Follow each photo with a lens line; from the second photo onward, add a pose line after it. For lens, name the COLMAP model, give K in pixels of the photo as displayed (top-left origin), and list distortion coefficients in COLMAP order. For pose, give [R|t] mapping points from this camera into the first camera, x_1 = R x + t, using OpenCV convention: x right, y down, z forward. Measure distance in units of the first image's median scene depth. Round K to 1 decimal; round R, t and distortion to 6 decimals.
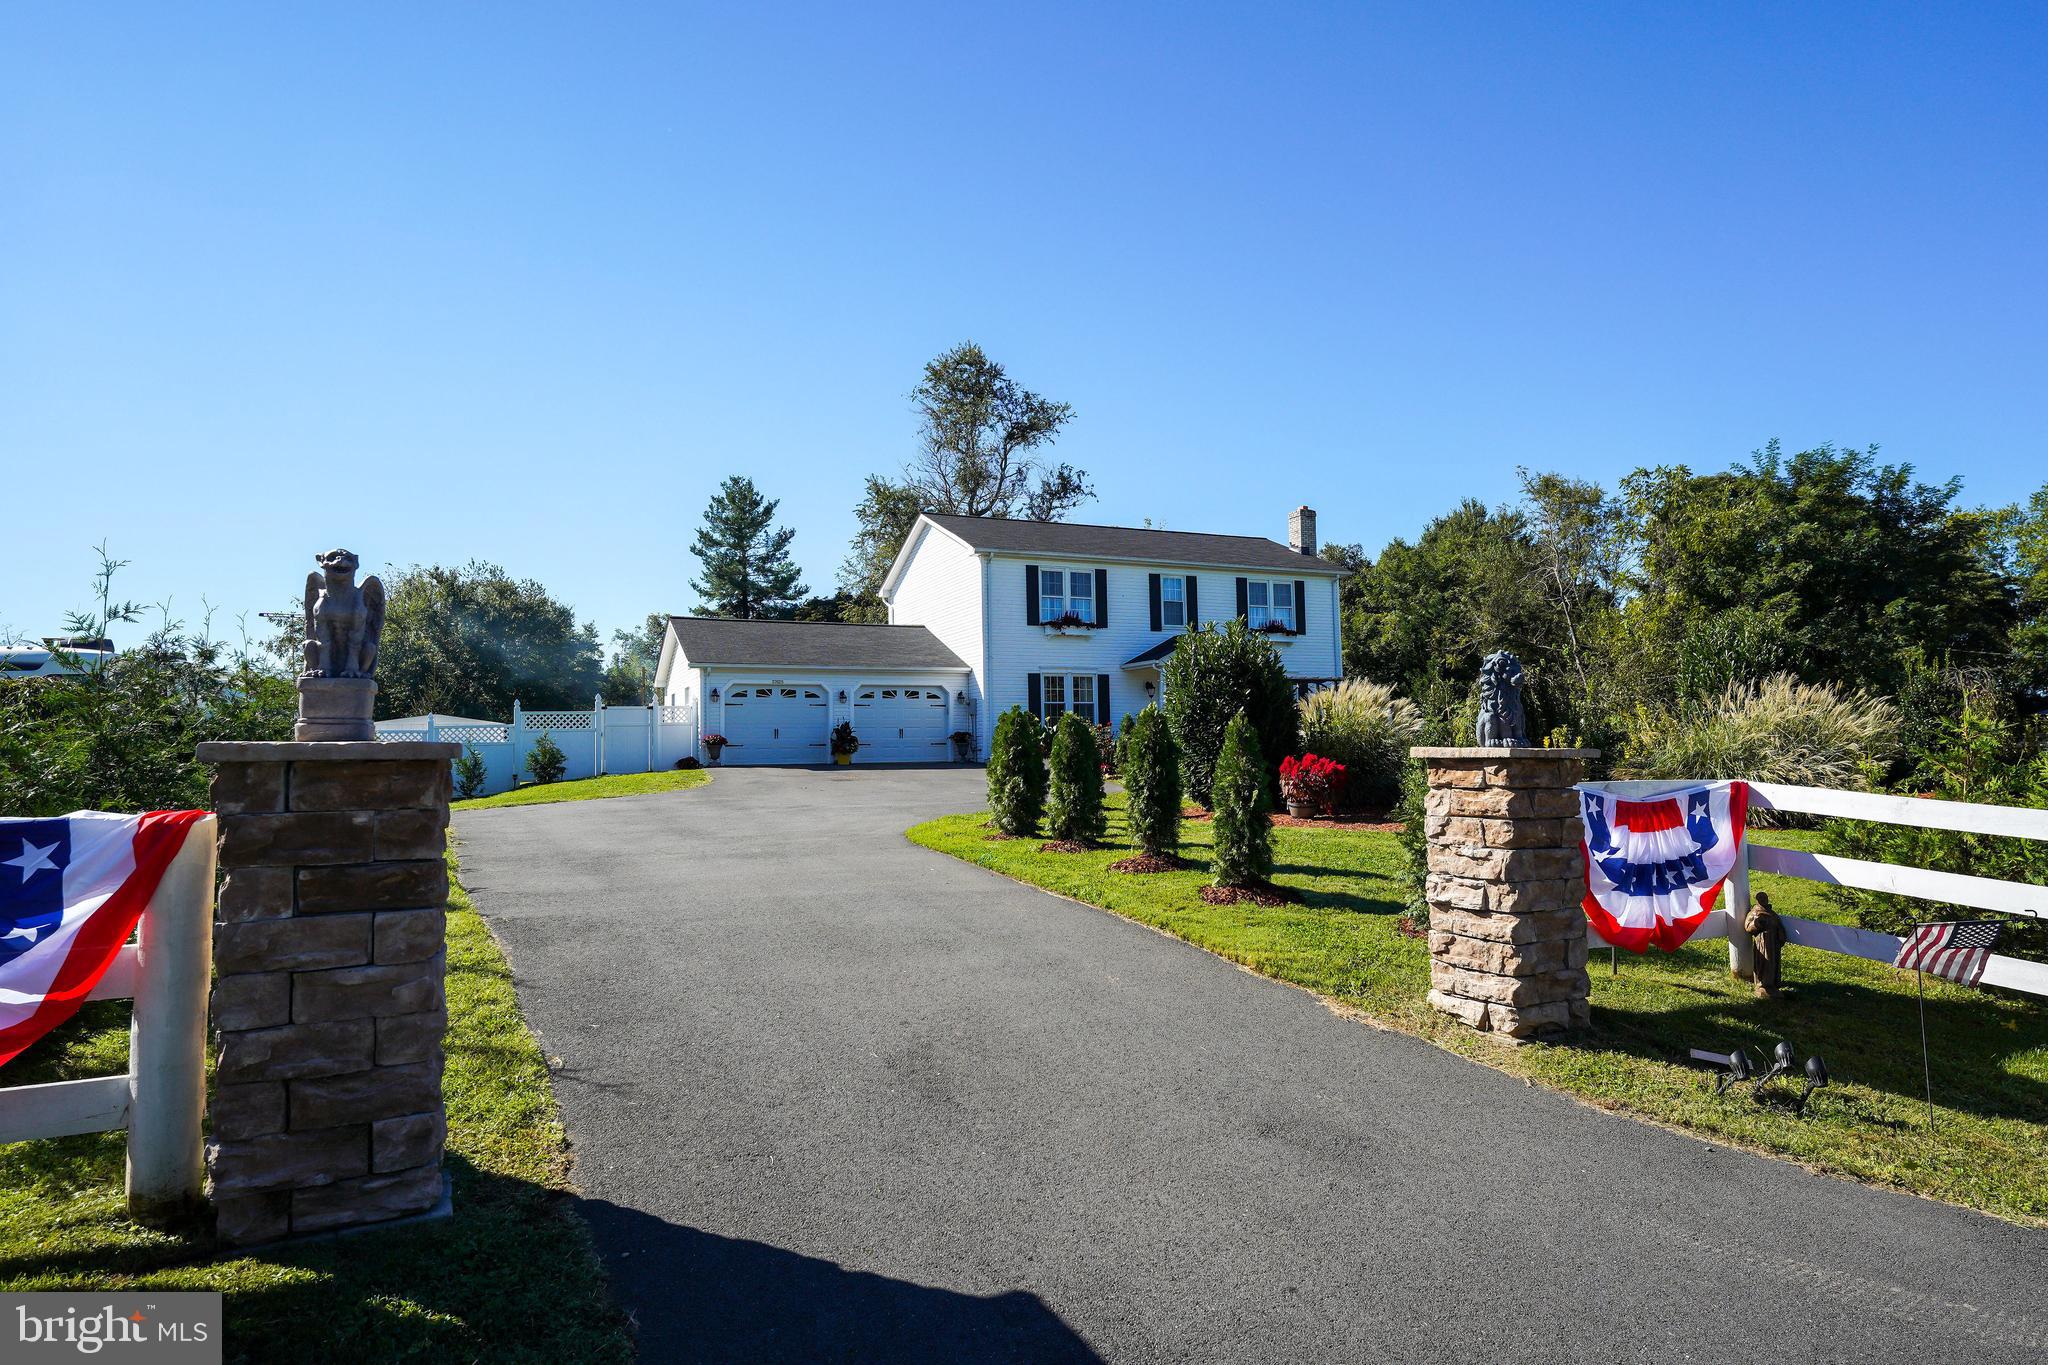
lens RADIAL K [[1135.7, 0, 1018.1], [0, 1135.7, 684.5], [0, 0, 1]] dist [-0.000005, 0.000064]
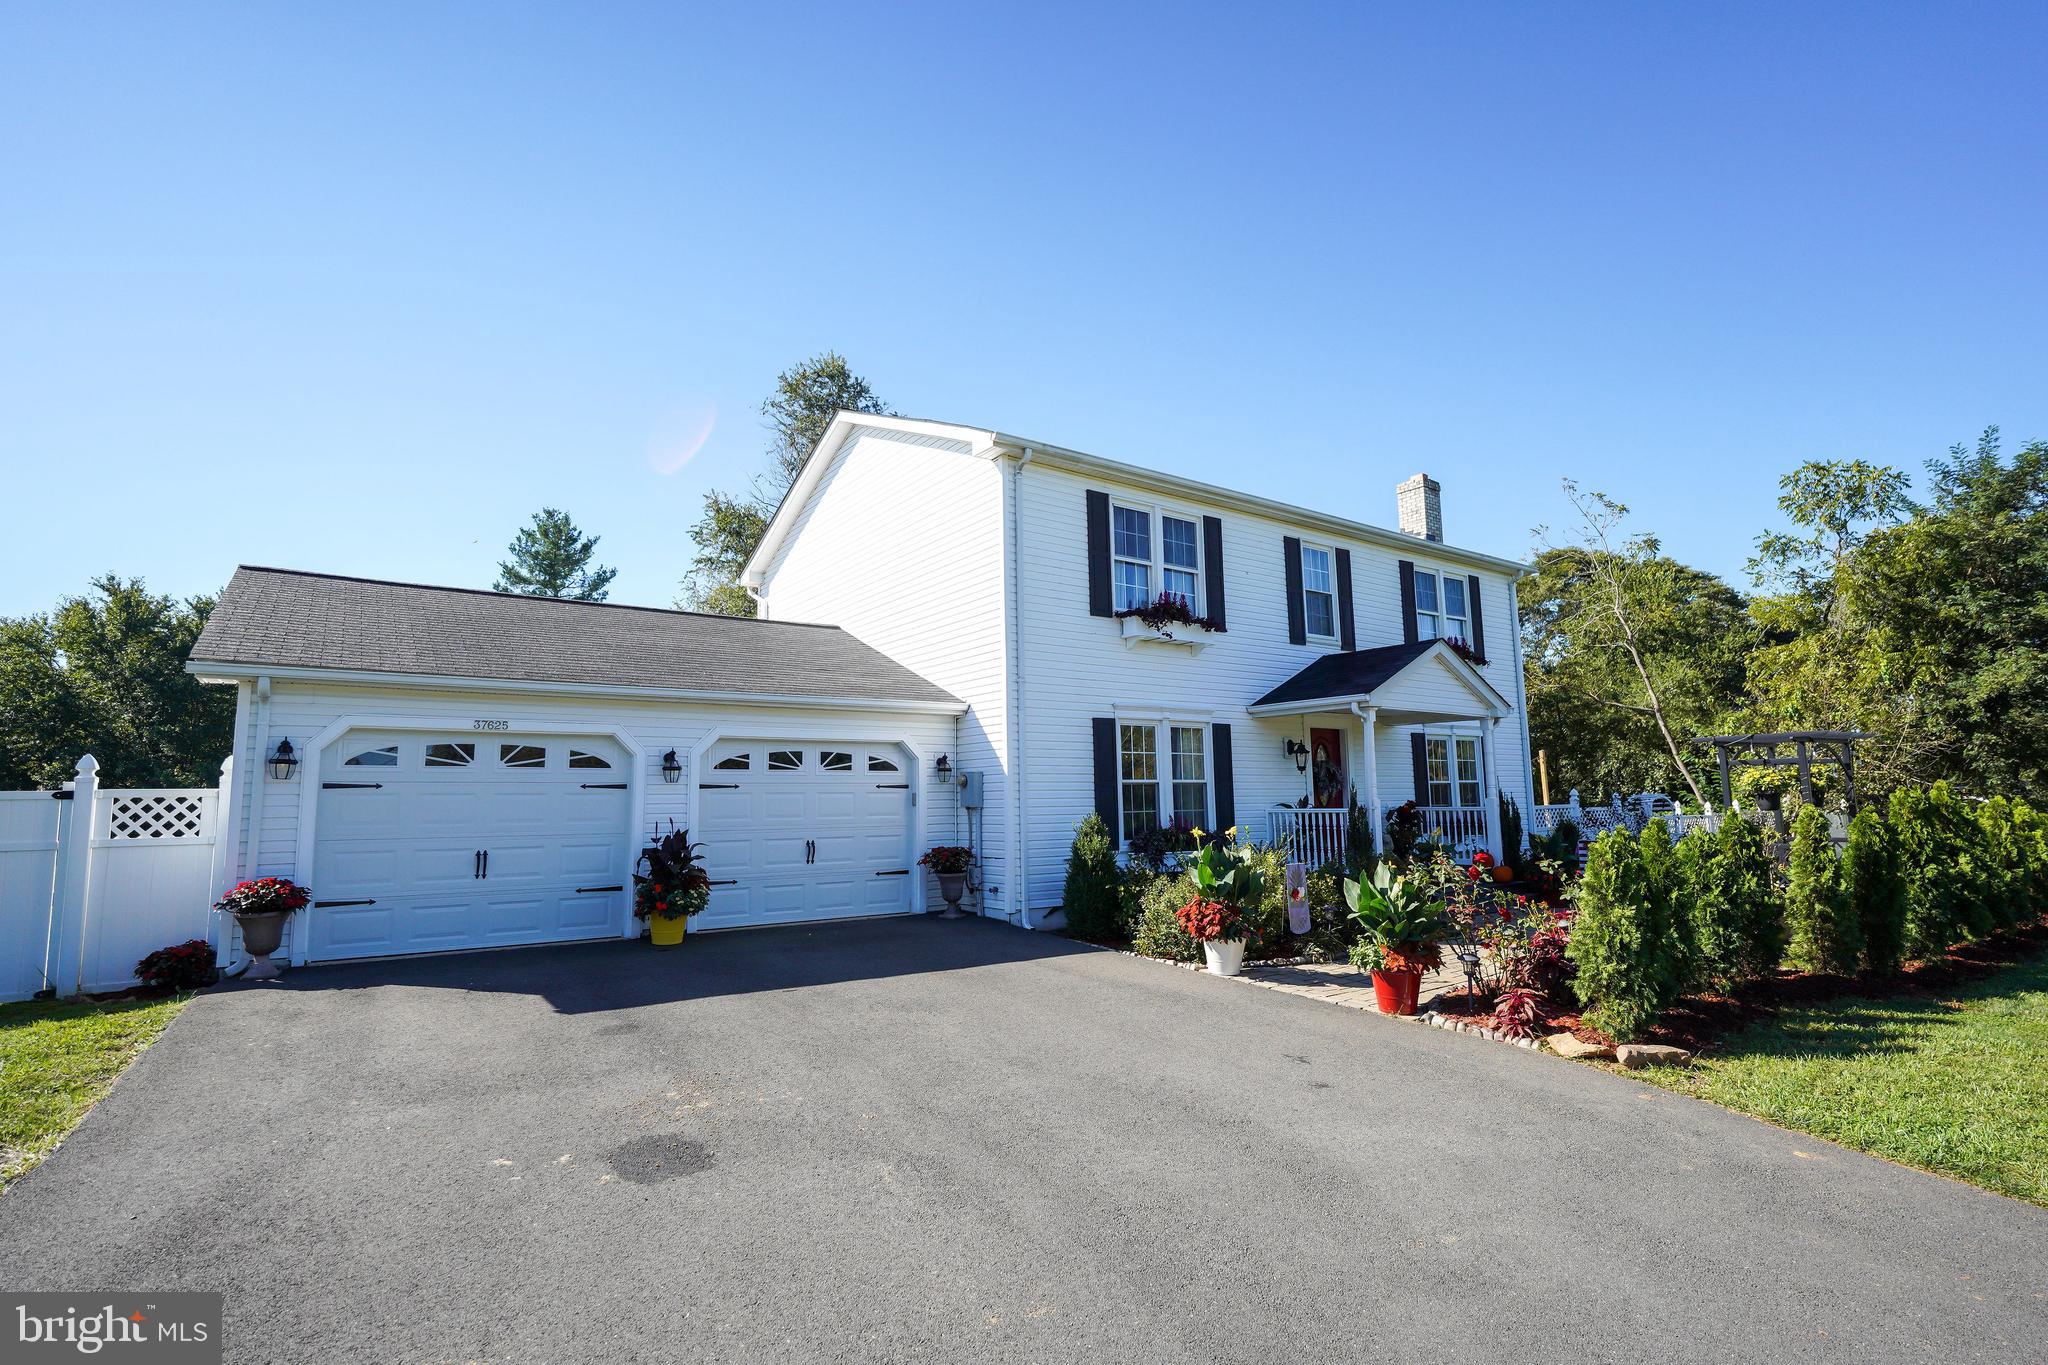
lens RADIAL K [[978.0, 0, 1017.3], [0, 978.0, 670.7], [0, 0, 1]] dist [-0.016106, 0.000920]
pose [[0.981148, 0.028103, 0.191205, -0.091679], [-0.013538, 0.996935, -0.077055, 0.002020], [-0.192785, 0.073014, 0.978521, 0.575474]]
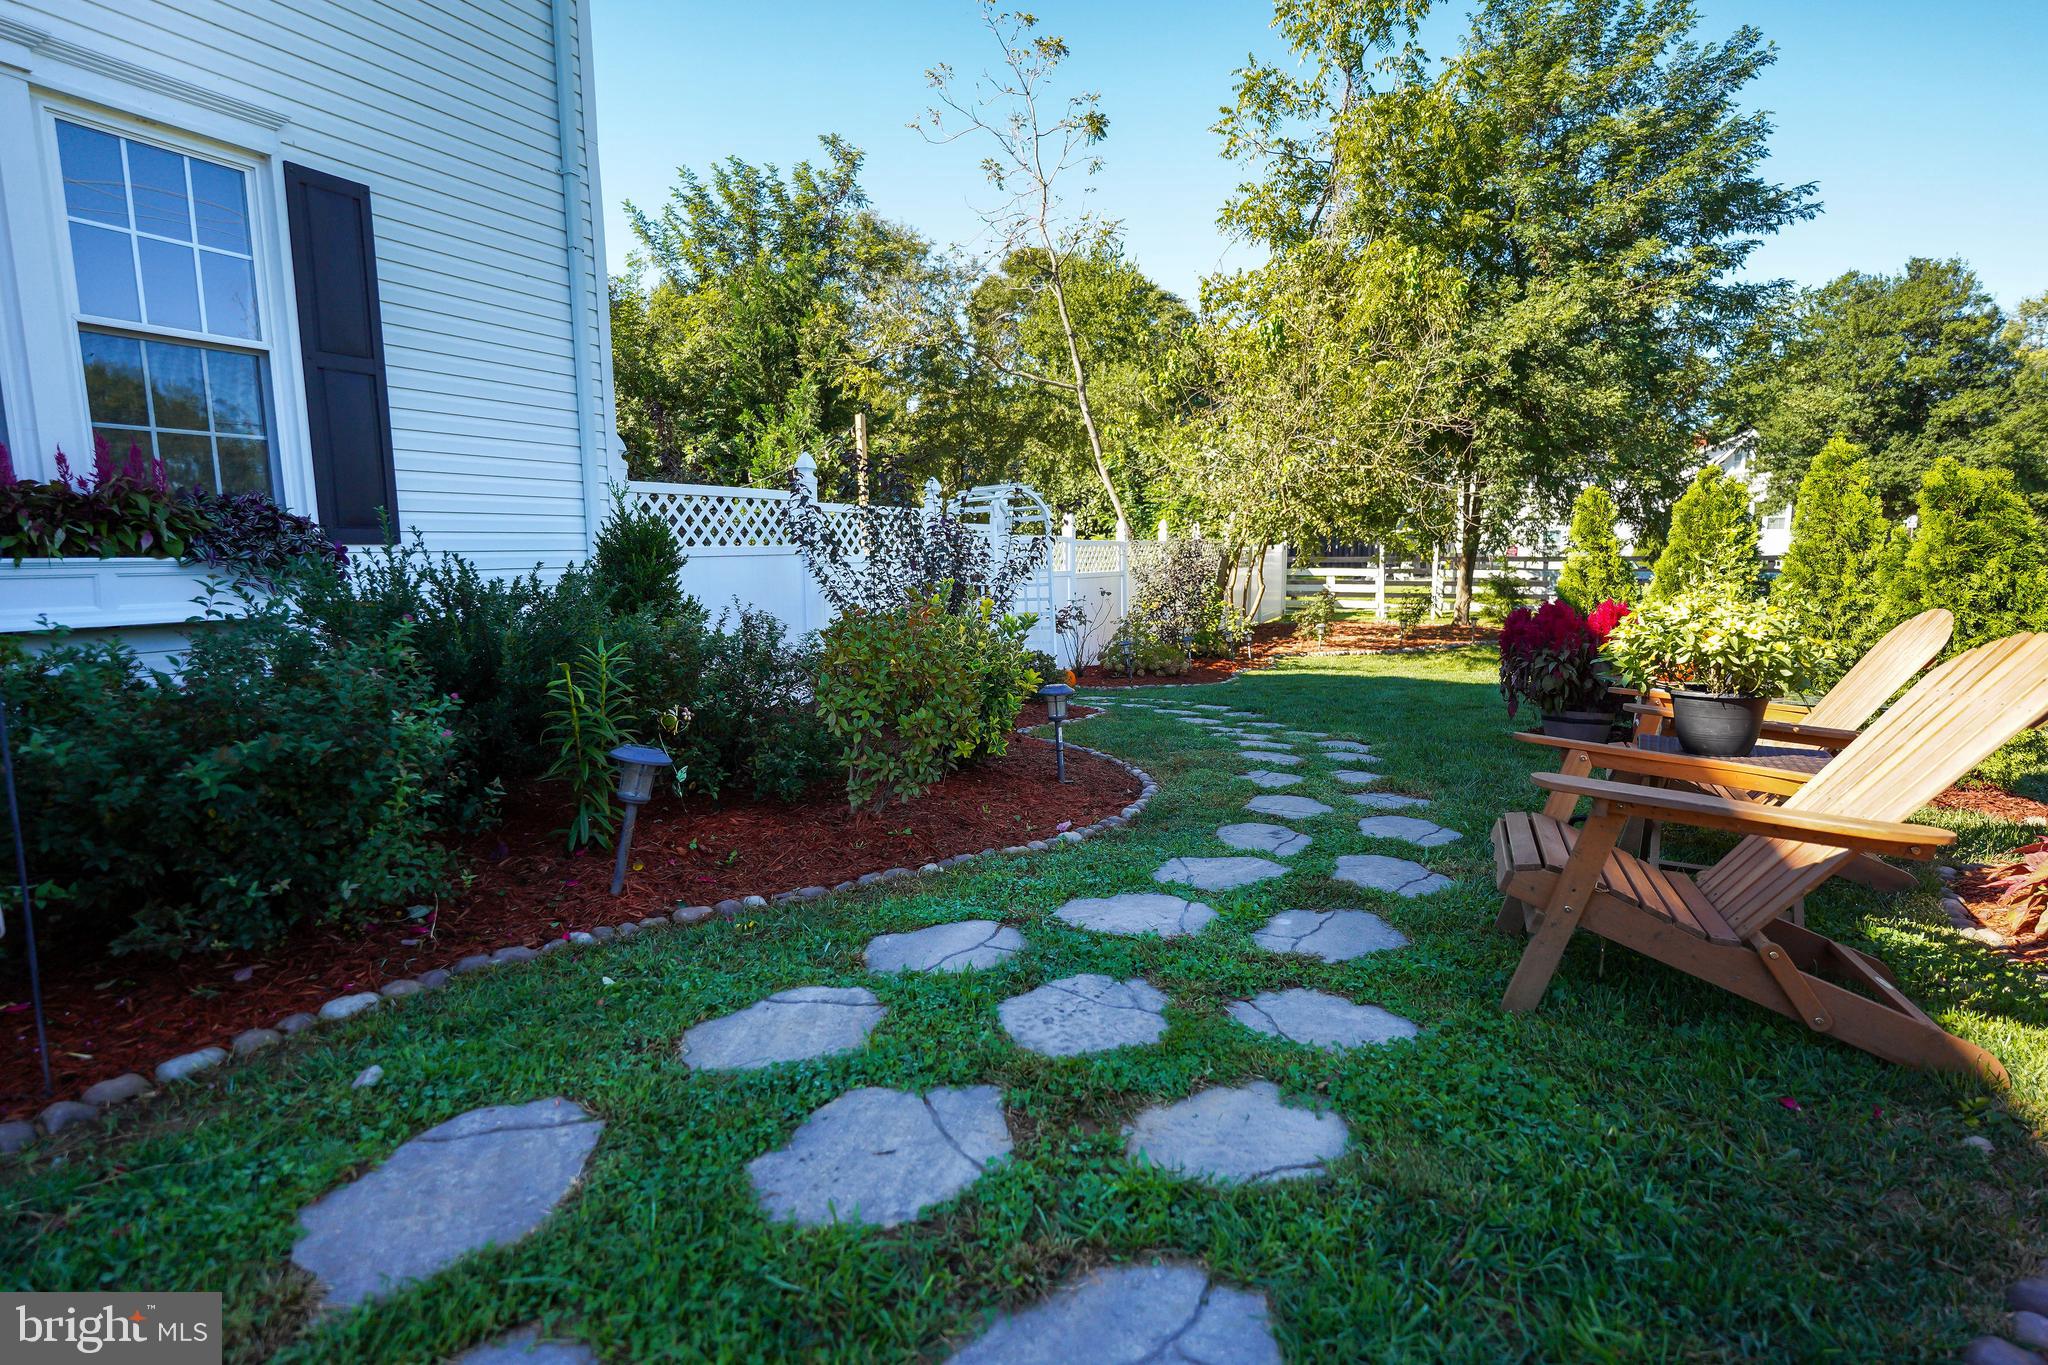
lens RADIAL K [[978.0, 0, 1026.9], [0, 978.0, 682.6], [0, 0, 1]] dist [-0.016106, 0.000920]
pose [[0.782081, -0.076871, 0.618417, 0.243146], [-0.038677, 0.984462, 0.171283, 0.034835], [-0.621975, -0.157876, 0.766957, 0.869832]]
